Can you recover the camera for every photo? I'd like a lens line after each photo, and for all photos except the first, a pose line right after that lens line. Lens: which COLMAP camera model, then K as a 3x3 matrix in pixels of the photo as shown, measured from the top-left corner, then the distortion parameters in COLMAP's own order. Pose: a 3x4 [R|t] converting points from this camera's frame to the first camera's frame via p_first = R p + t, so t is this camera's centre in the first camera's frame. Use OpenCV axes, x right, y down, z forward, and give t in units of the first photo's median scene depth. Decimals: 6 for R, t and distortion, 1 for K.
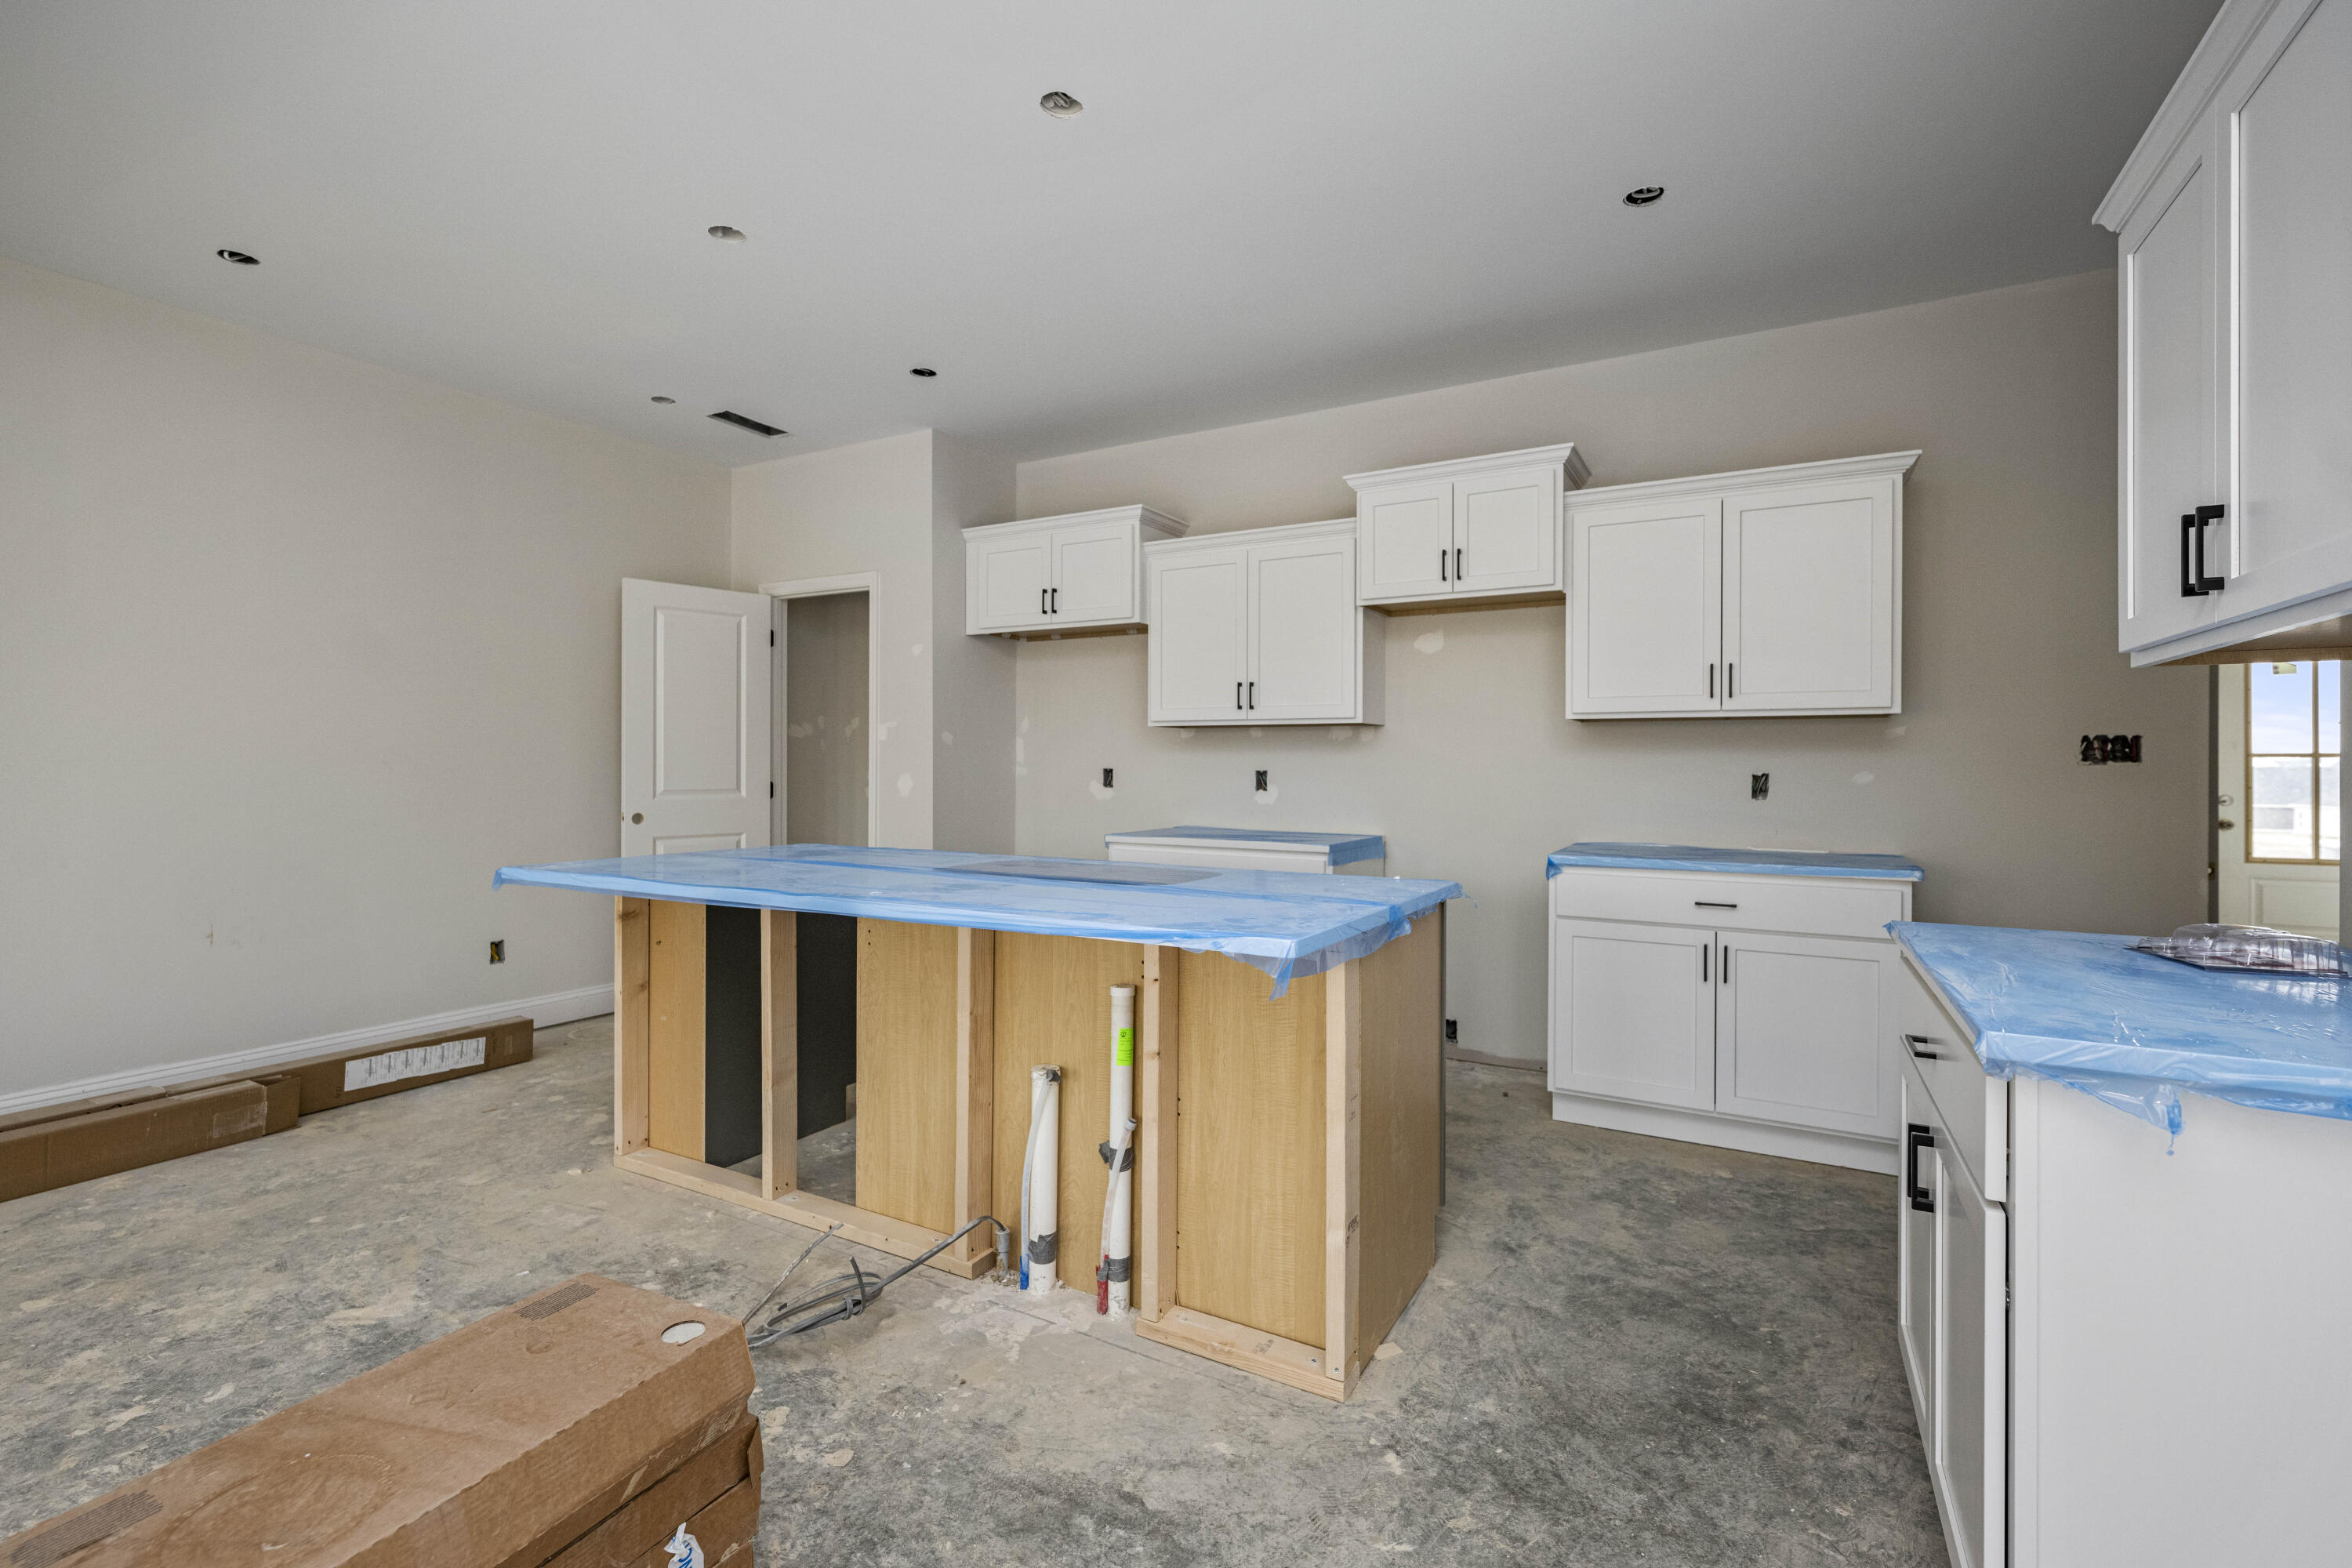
lens RADIAL K [[1043.8, 0, 1176.5], [0, 1043.8, 768.1], [0, 0, 1]] dist [-0.001182, 0.000006]
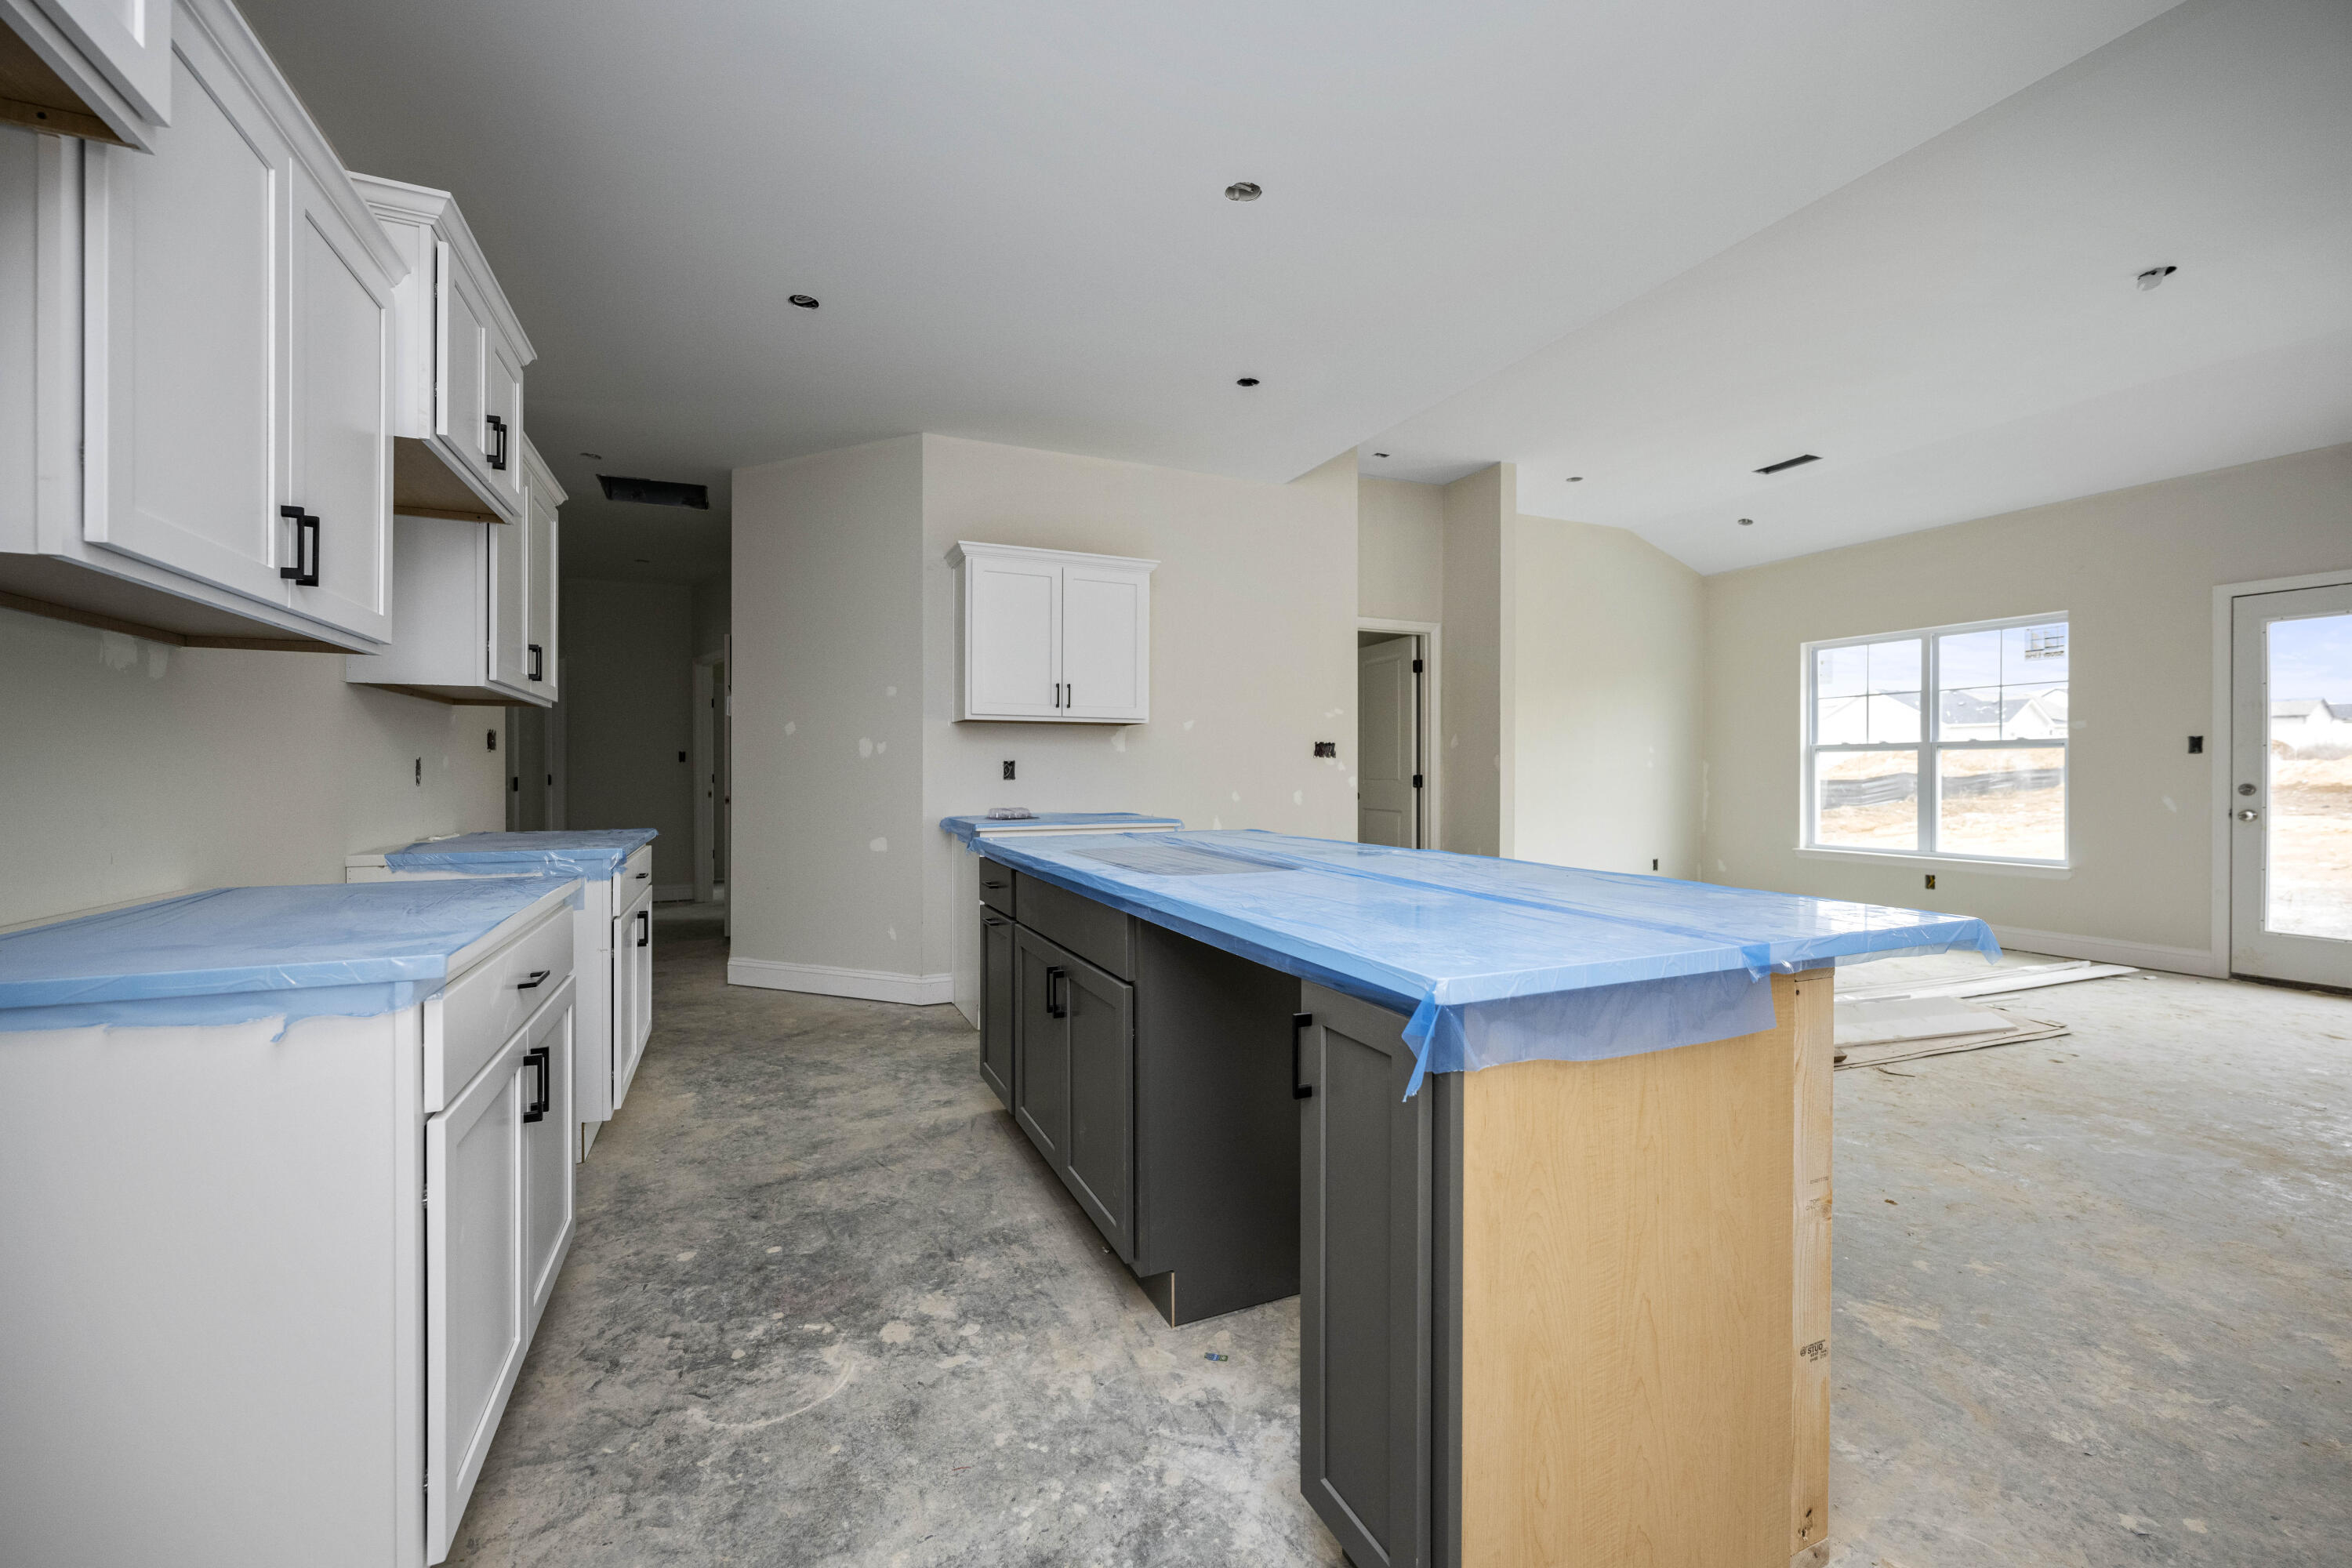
lens RADIAL K [[947.8, 0, 1168.5], [0, 947.8, 778.9], [0, 0, 1]] dist [-0.001167, -0.000375]
pose [[-0.800543, -0.009338, 0.599202, -0.542474], [-0.002101, 0.999916, 0.012777, 0.014054], [-0.599272, 0.008970, -0.800496, 1.496945]]
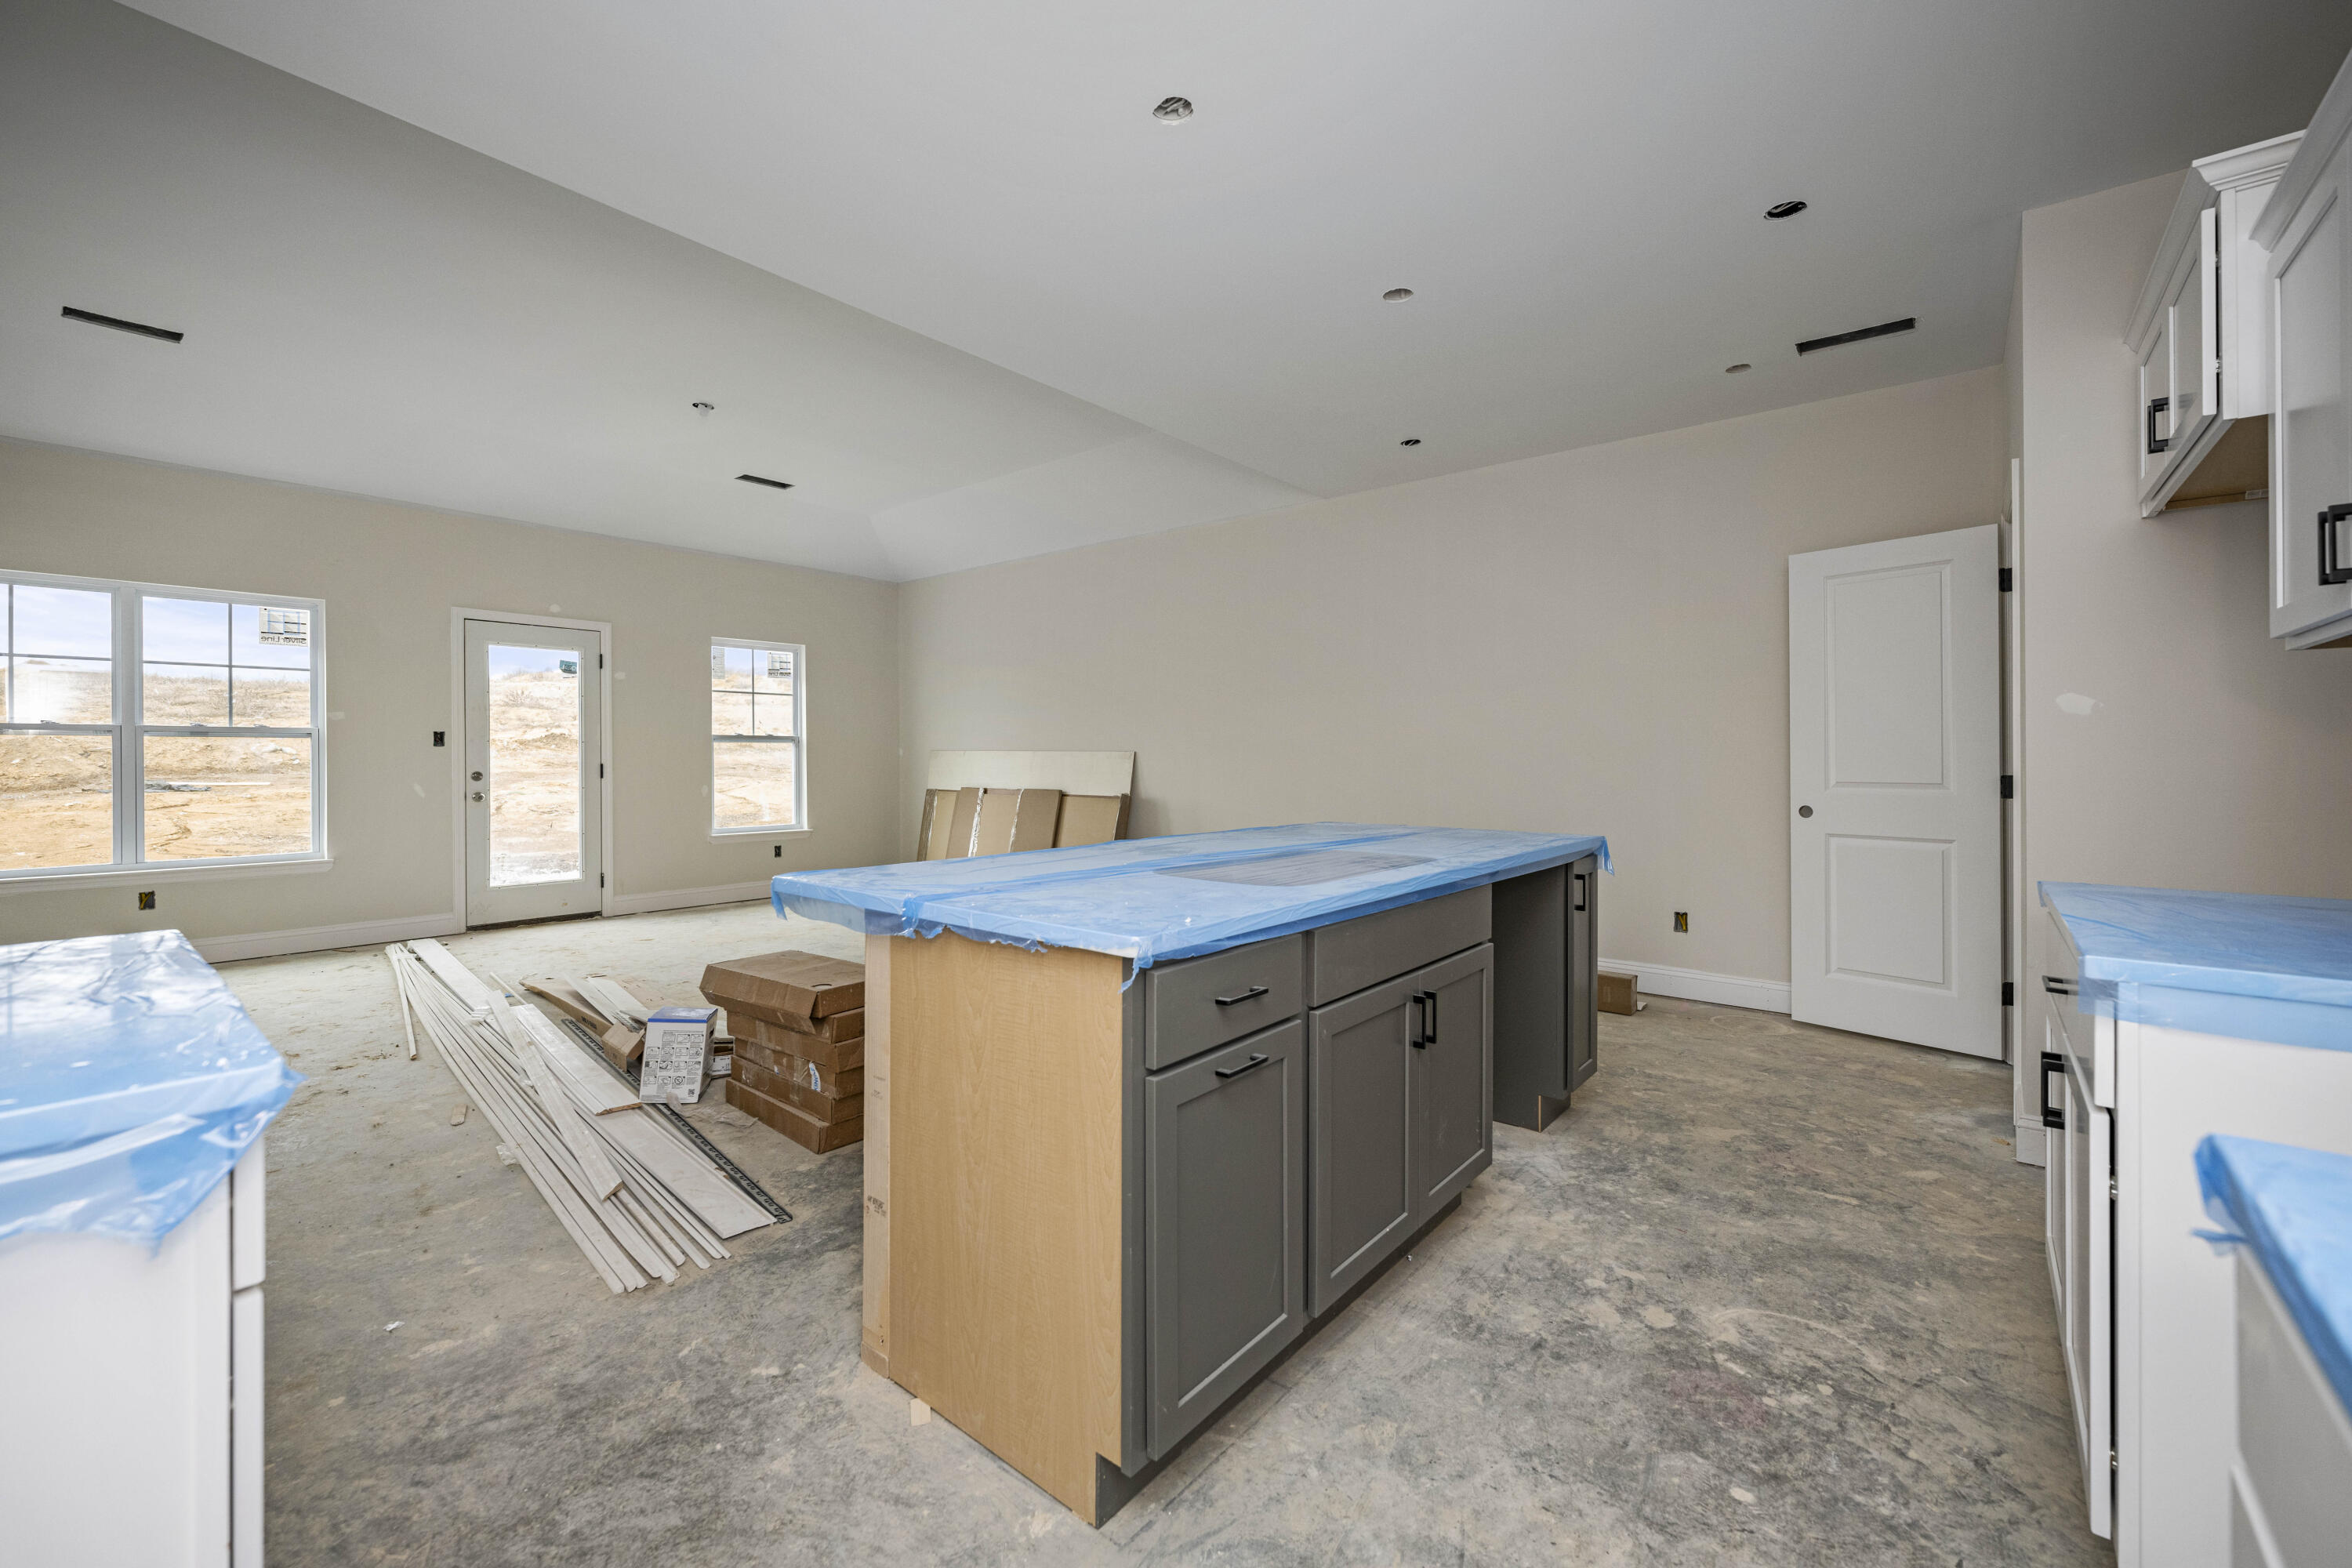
lens RADIAL K [[947.8, 0, 1158.2], [0, 947.8, 765.4], [0, 0, 1]] dist [-0.001167, -0.000375]
pose [[-0.185965, 0.004349, -0.982547, 0.635992], [-0.004471, 0.999976, 0.005272, 0.008846], [0.982546, 0.005373, -0.185941, 0.907158]]
